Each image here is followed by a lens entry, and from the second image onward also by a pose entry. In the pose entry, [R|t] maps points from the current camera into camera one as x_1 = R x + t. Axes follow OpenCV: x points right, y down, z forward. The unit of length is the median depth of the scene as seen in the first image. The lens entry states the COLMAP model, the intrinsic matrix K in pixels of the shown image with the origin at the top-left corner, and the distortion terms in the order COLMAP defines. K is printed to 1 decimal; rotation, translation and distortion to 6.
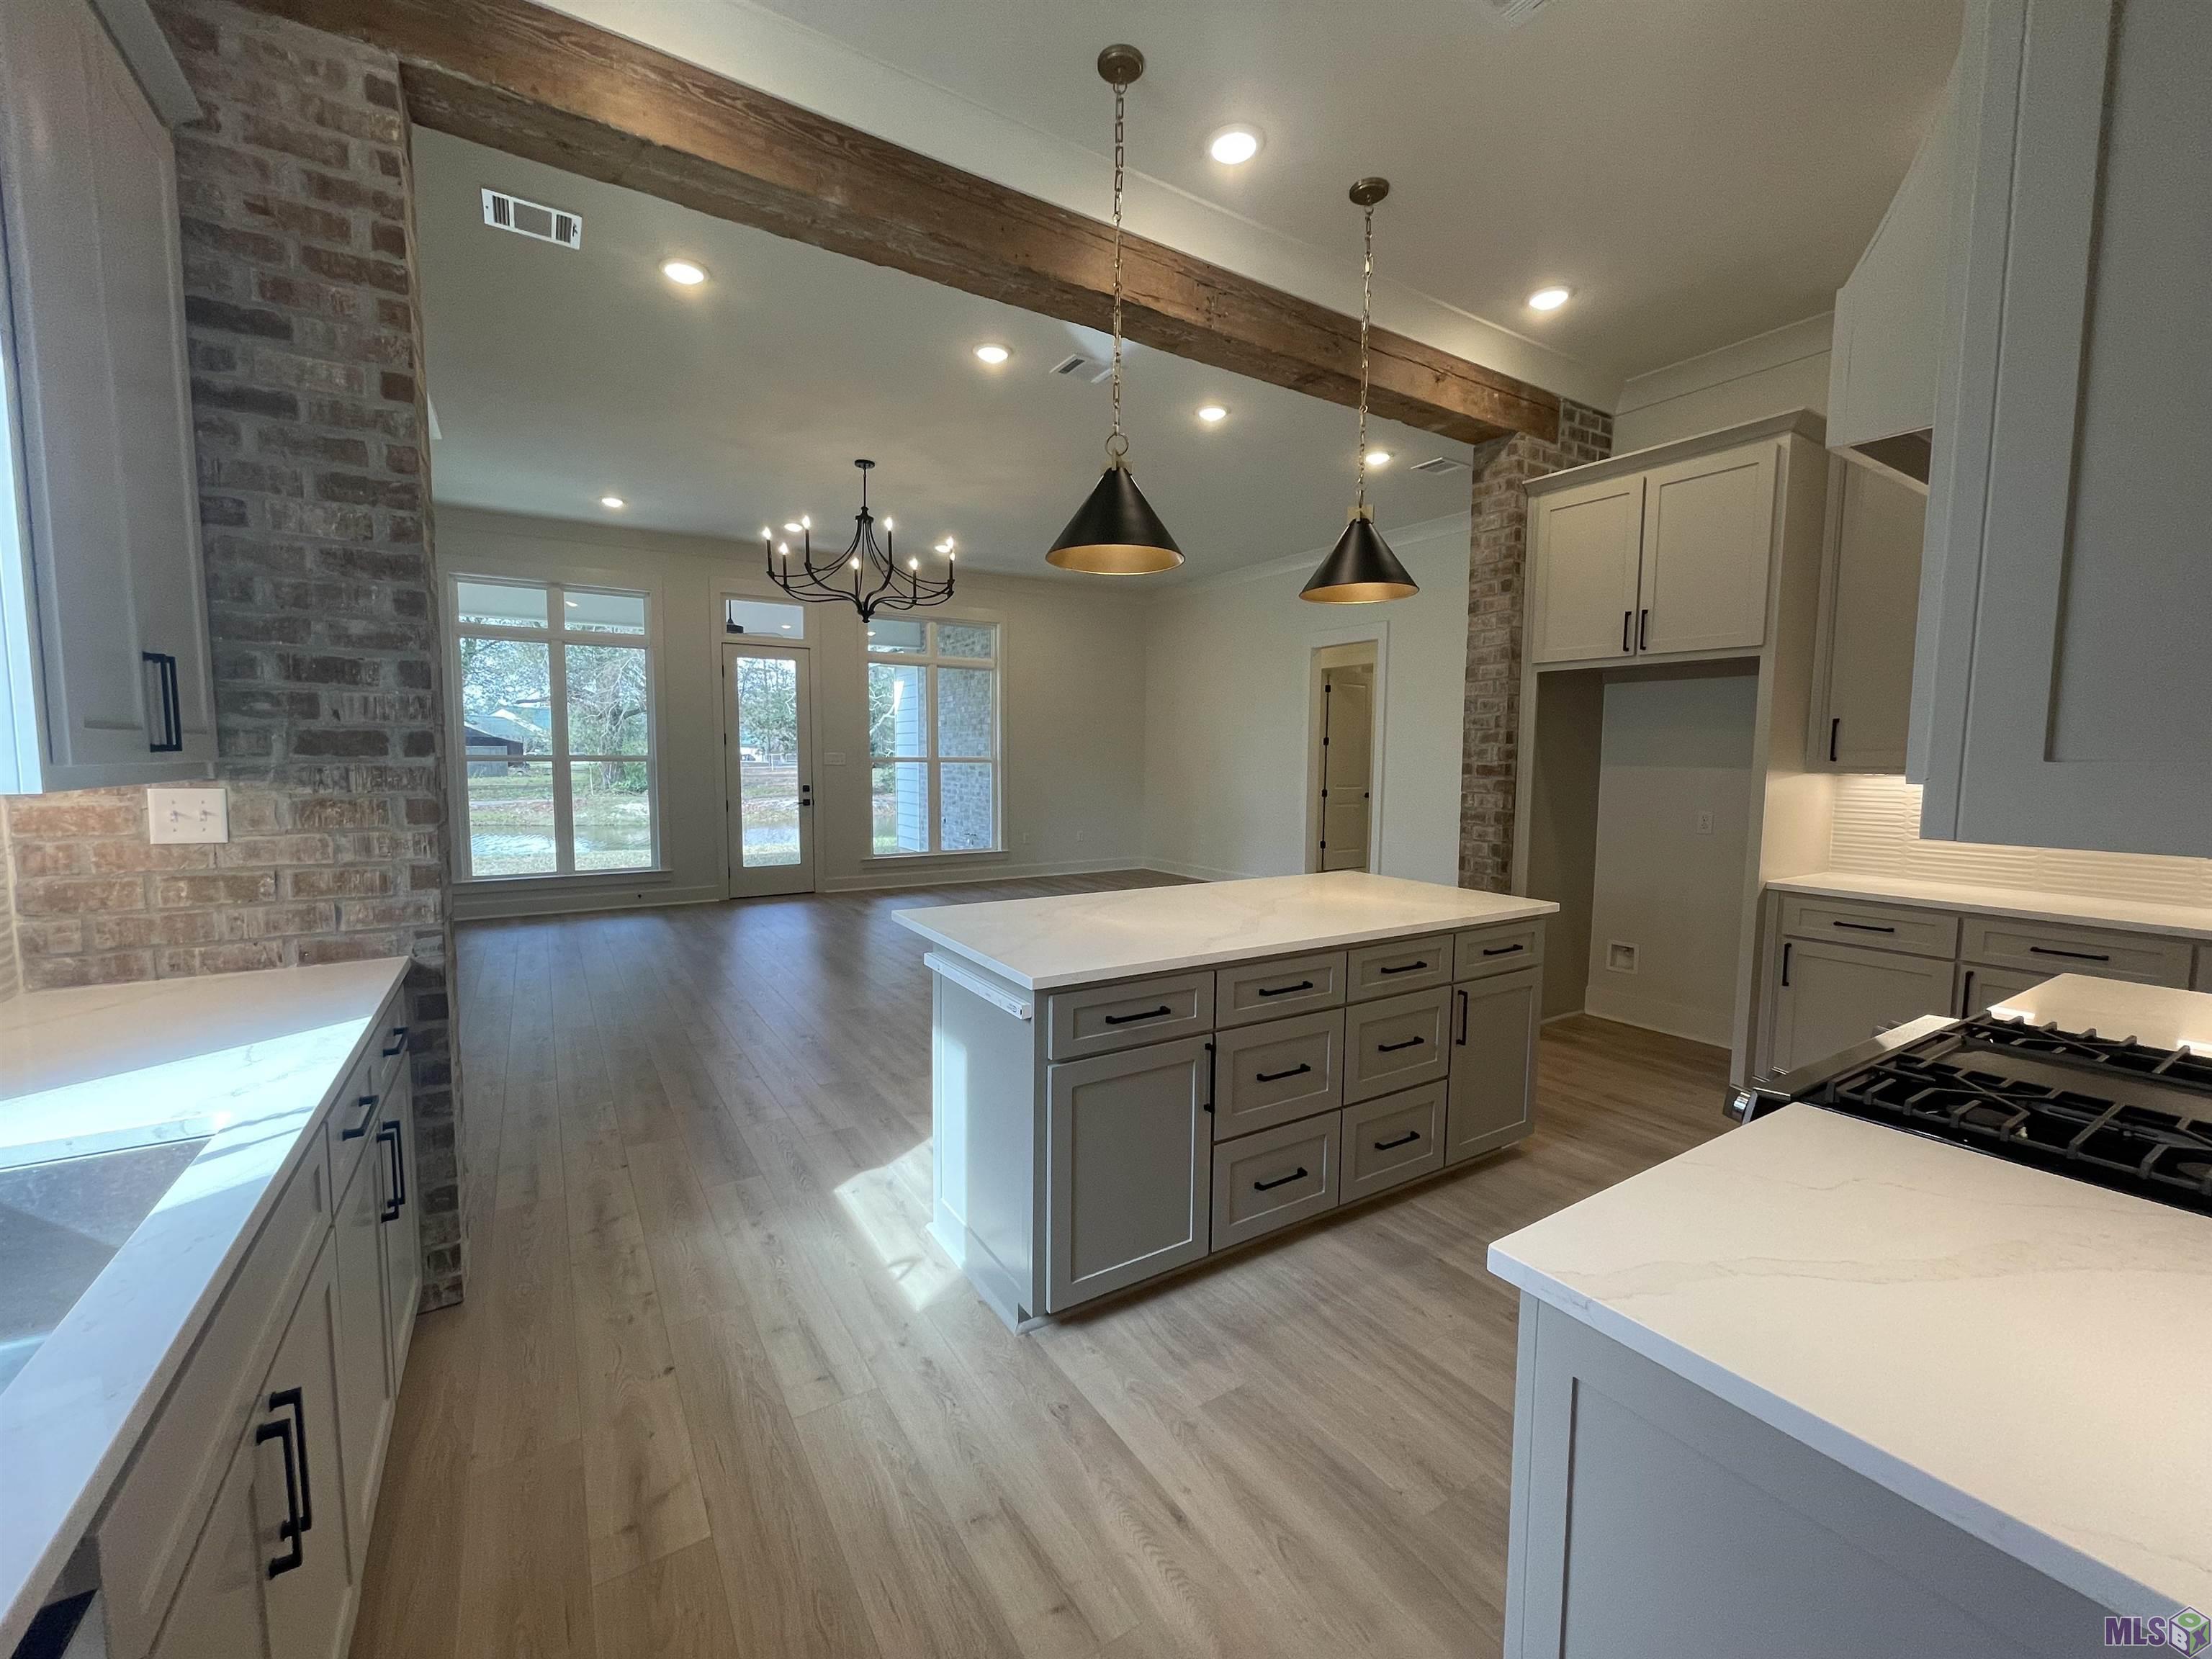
lens RADIAL K [[892.1, 0, 1098.8], [0, 892.1, 829.6], [0, 0, 1]] dist [-0.002550, 0.000054]
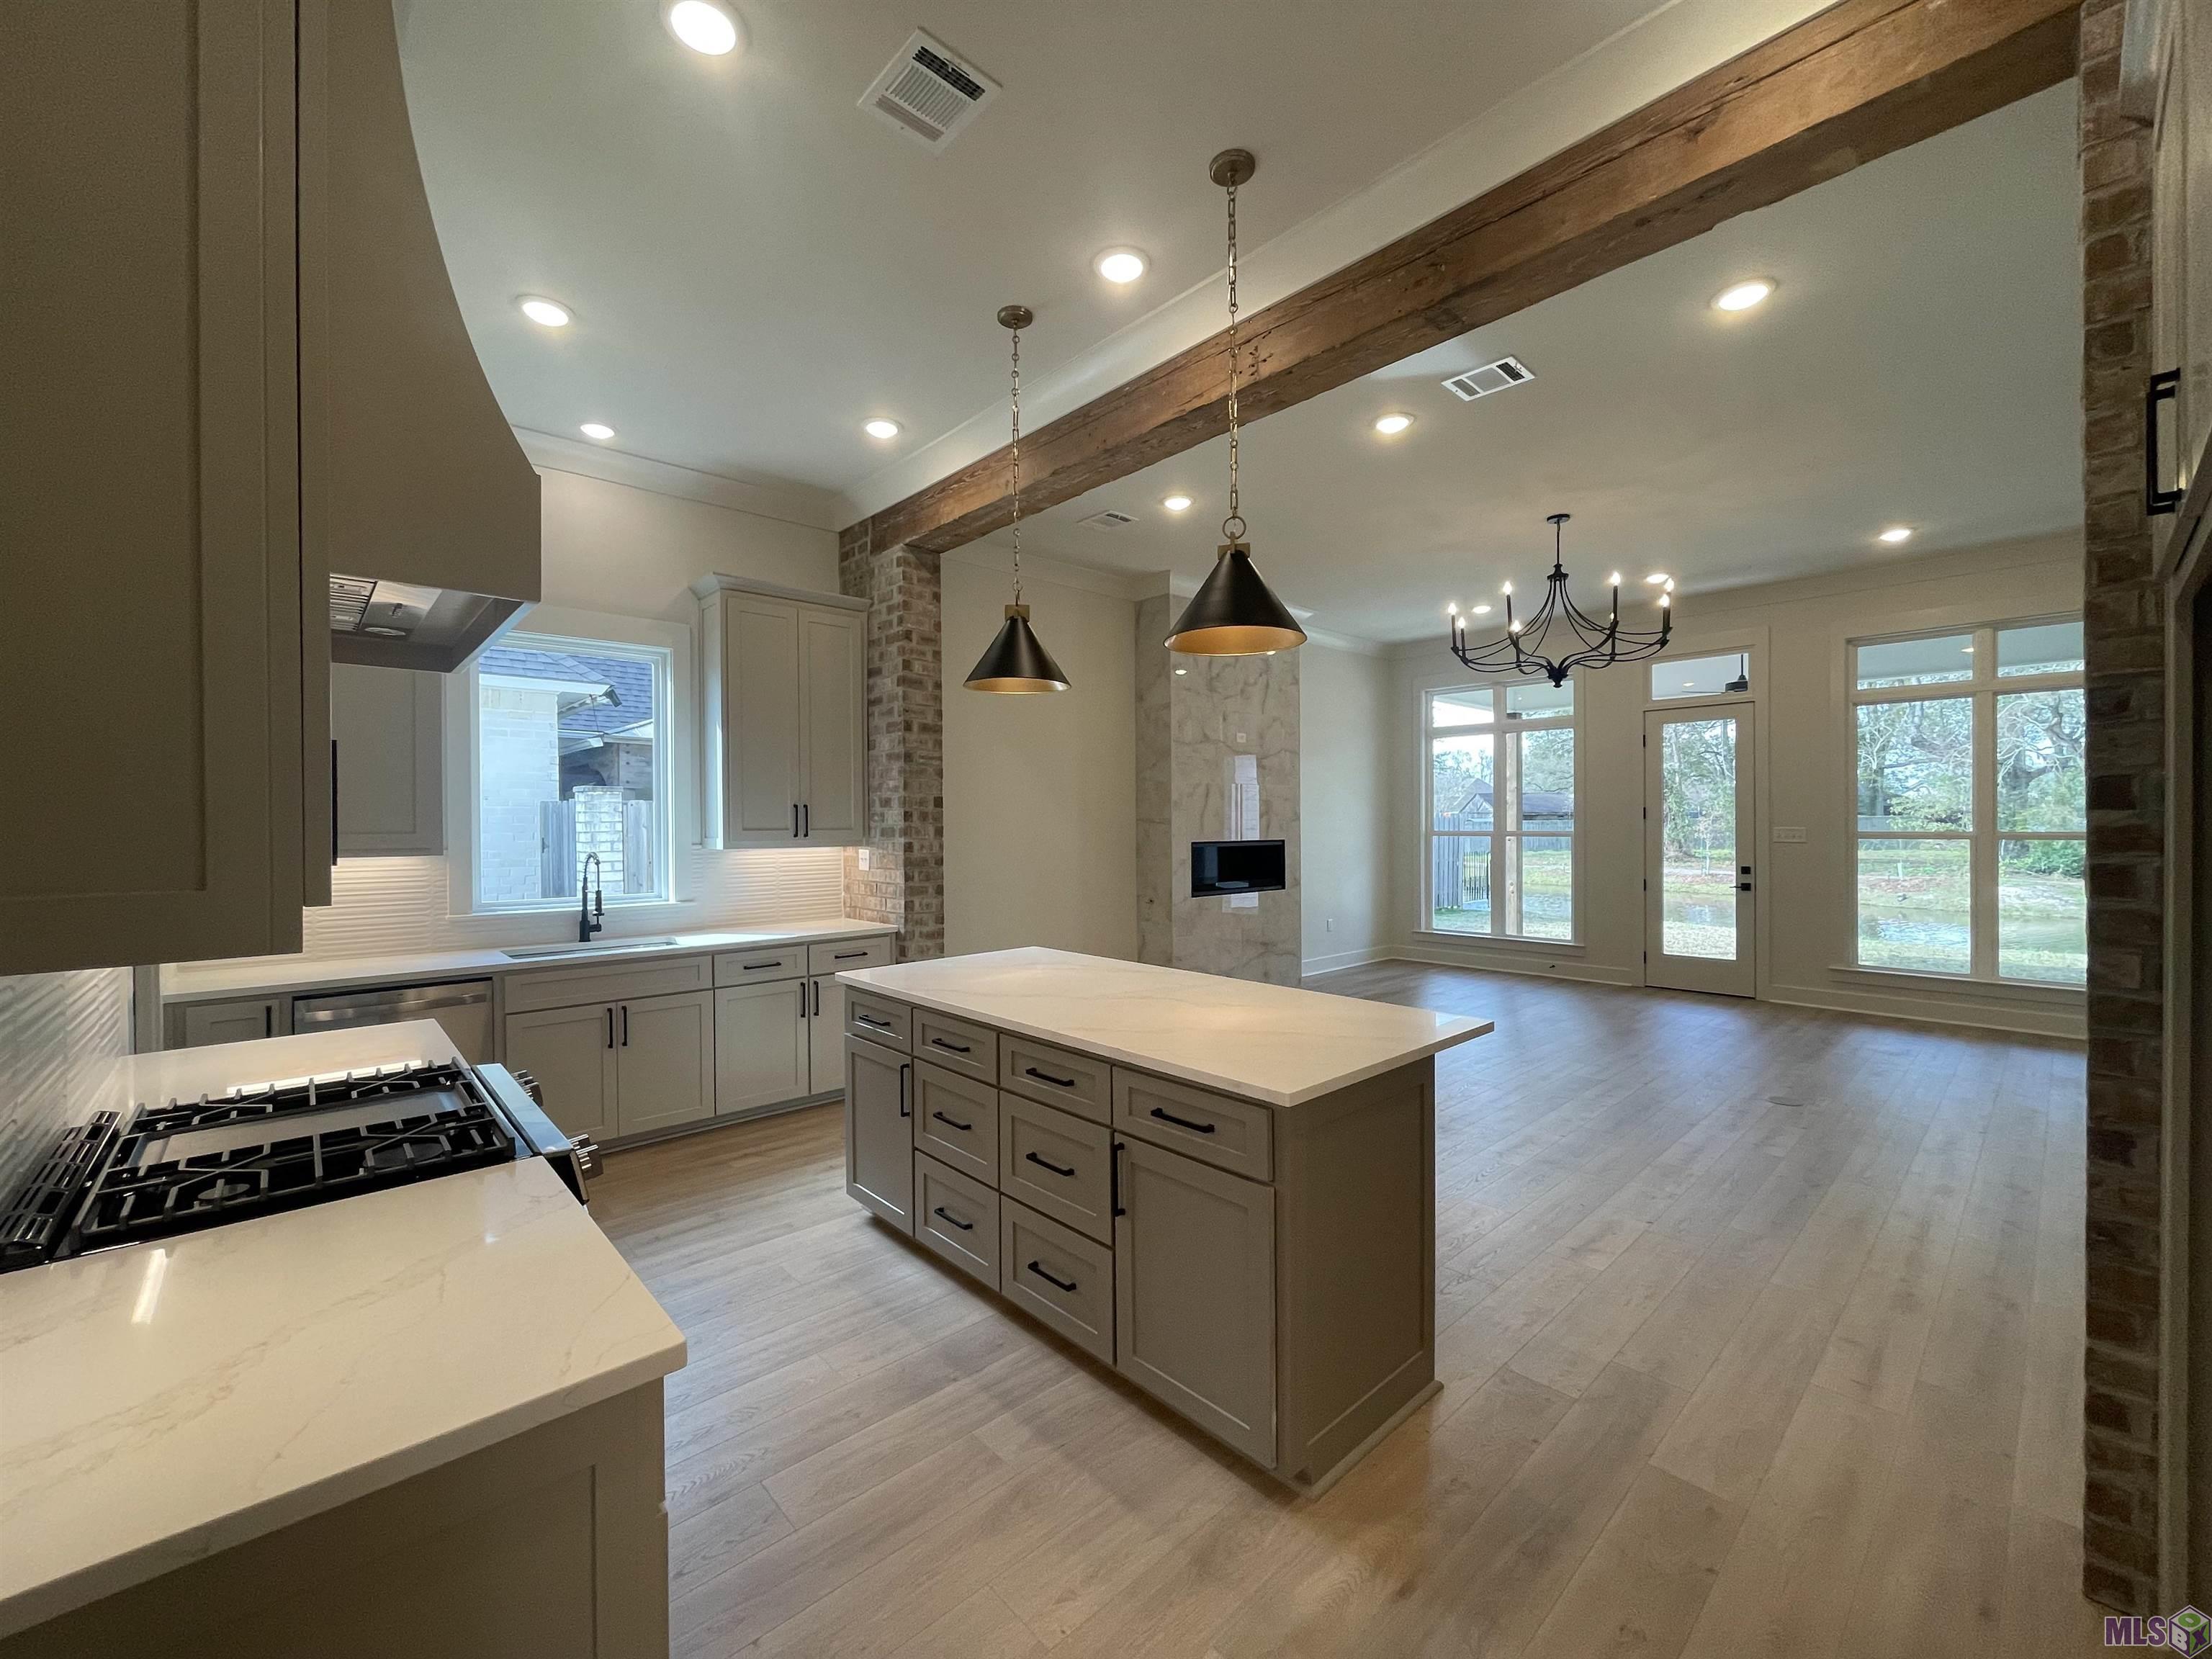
lens RADIAL K [[892.1, 0, 1098.8], [0, 892.1, 829.6], [0, 0, 1]] dist [-0.002550, 0.000054]
pose [[0.177364, -0.003082, -0.984141, 0.426181], [-0.074539, 0.997081, -0.016556, -0.028674], [0.981319, 0.076293, 0.176616, 0.299999]]
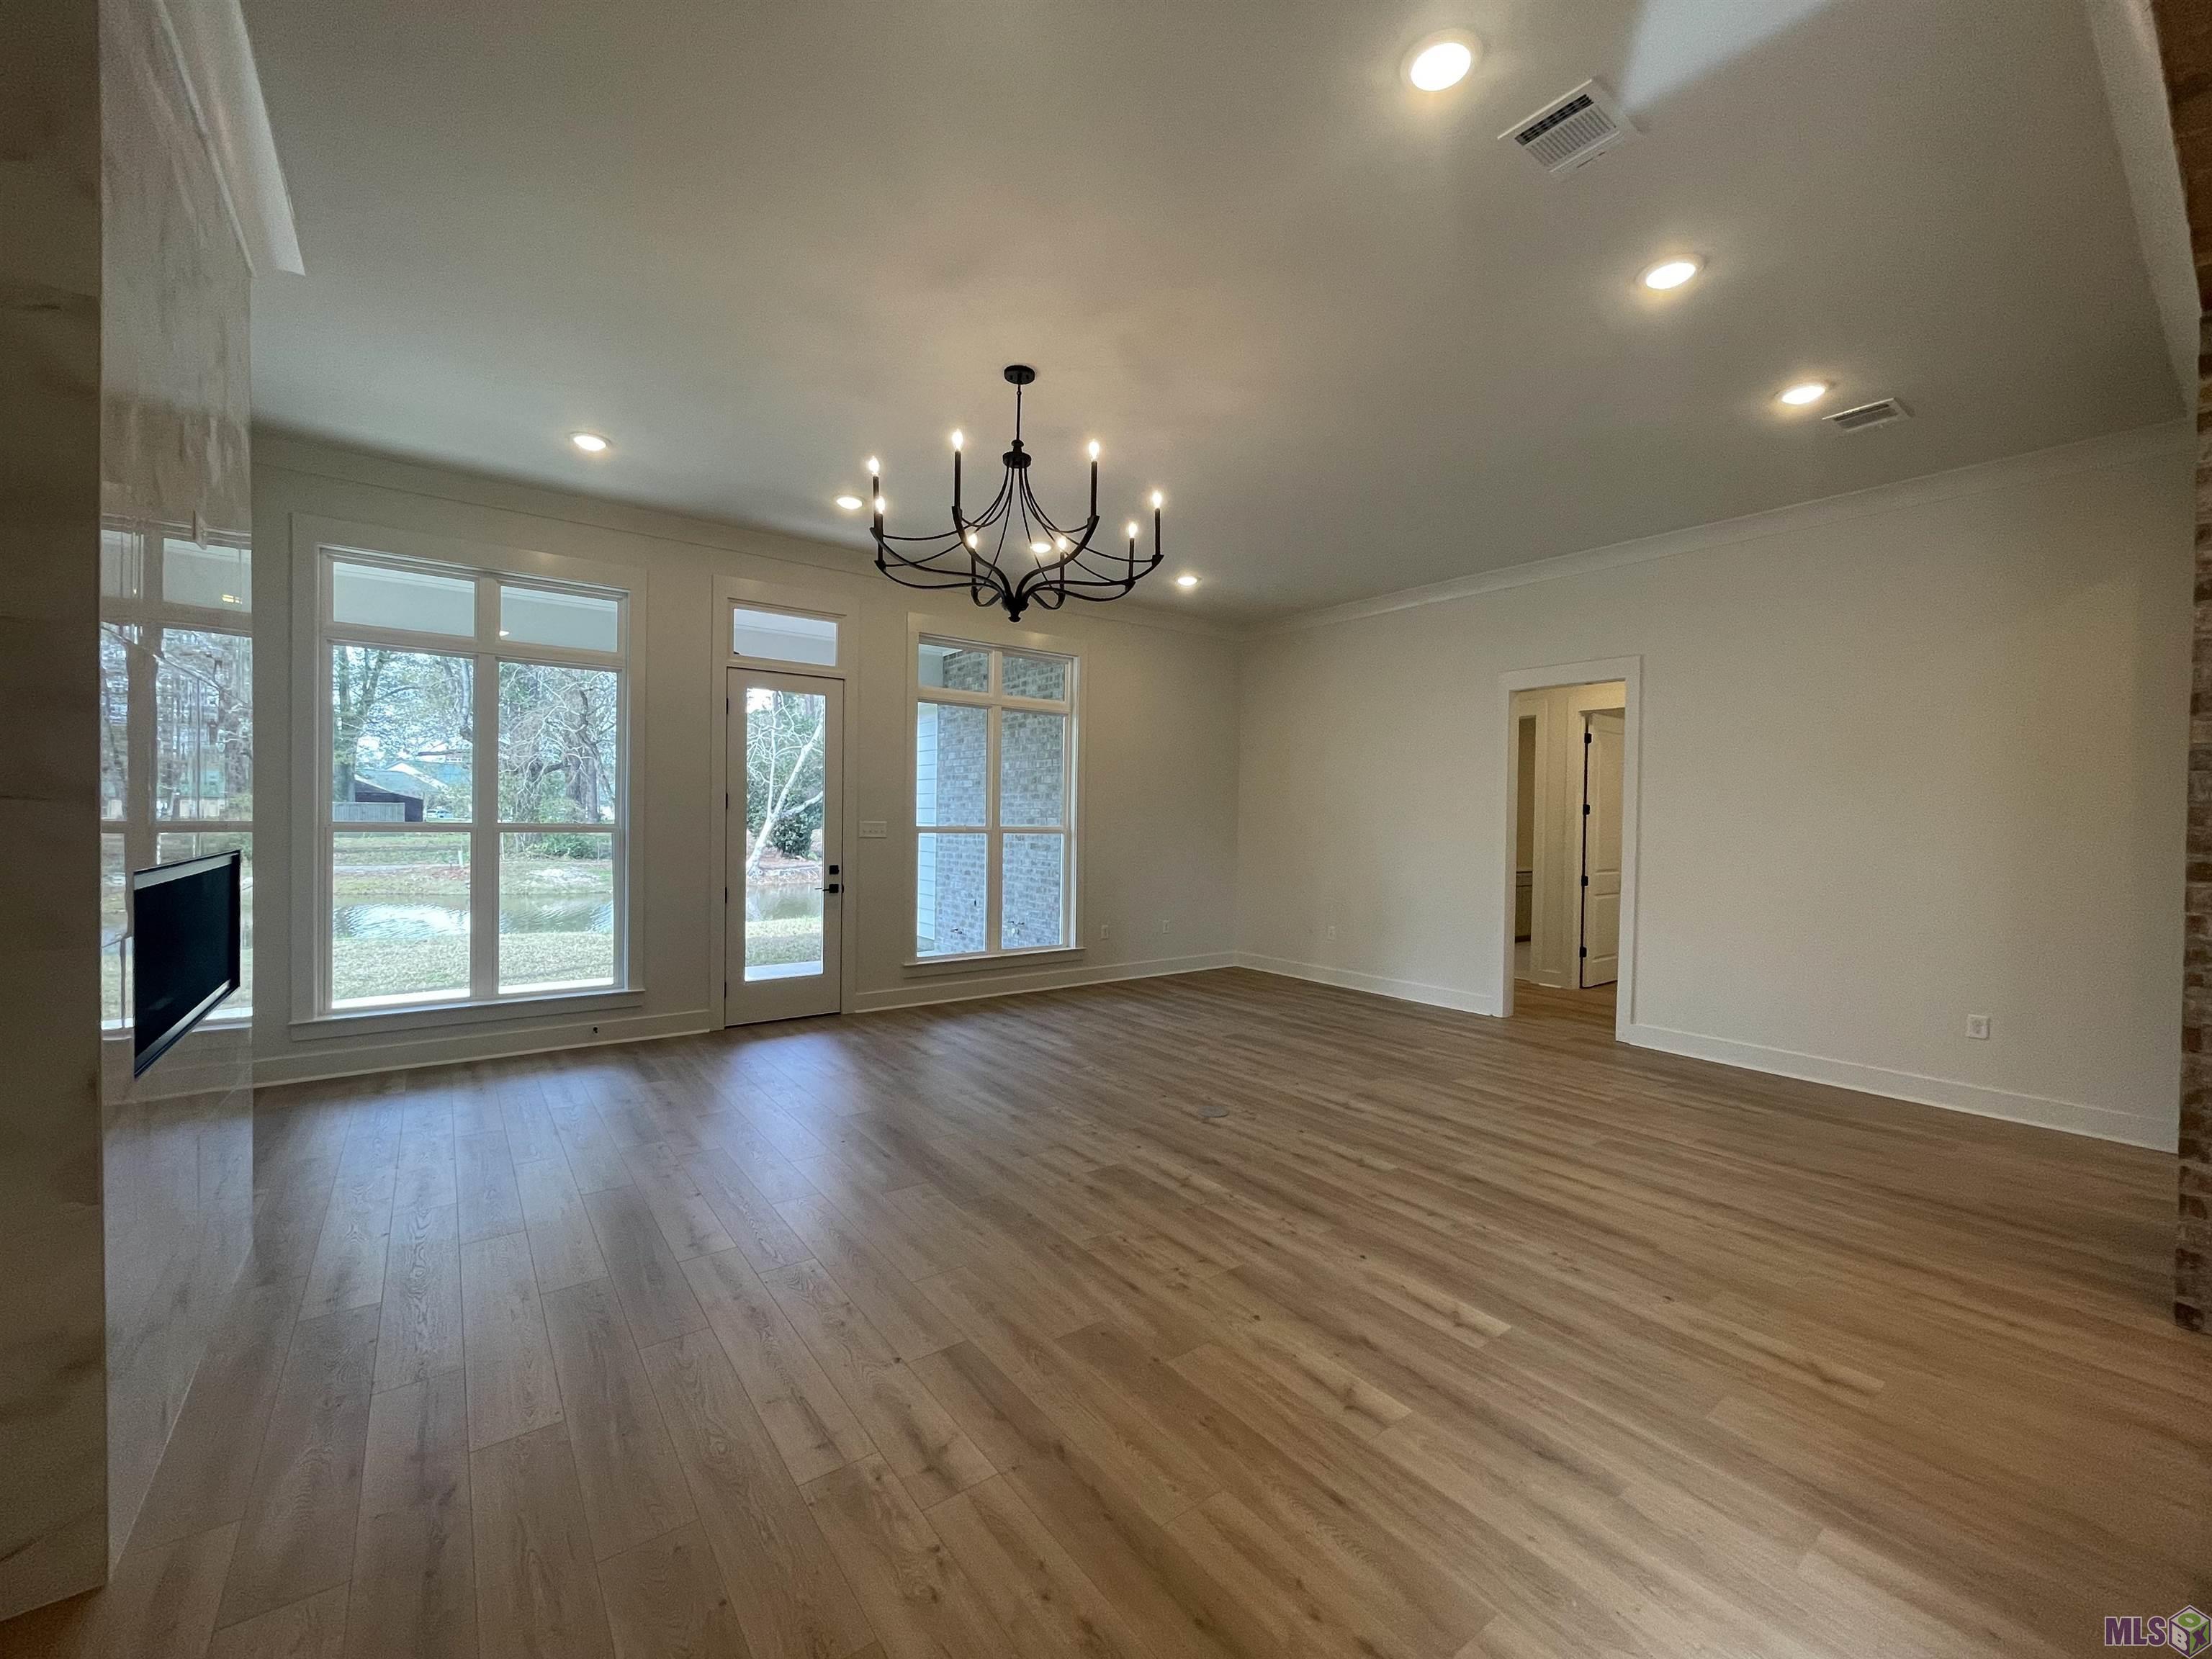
lens RADIAL K [[892.1, 0, 1098.8], [0, 892.1, 829.6], [0, 0, 1]] dist [-0.002550, 0.000054]
pose [[0.996994, 0.006731, 0.077186, -0.192076], [-0.001377, 0.997601, -0.069215, -0.032576], [-0.077467, 0.068901, 0.994611, 0.293663]]
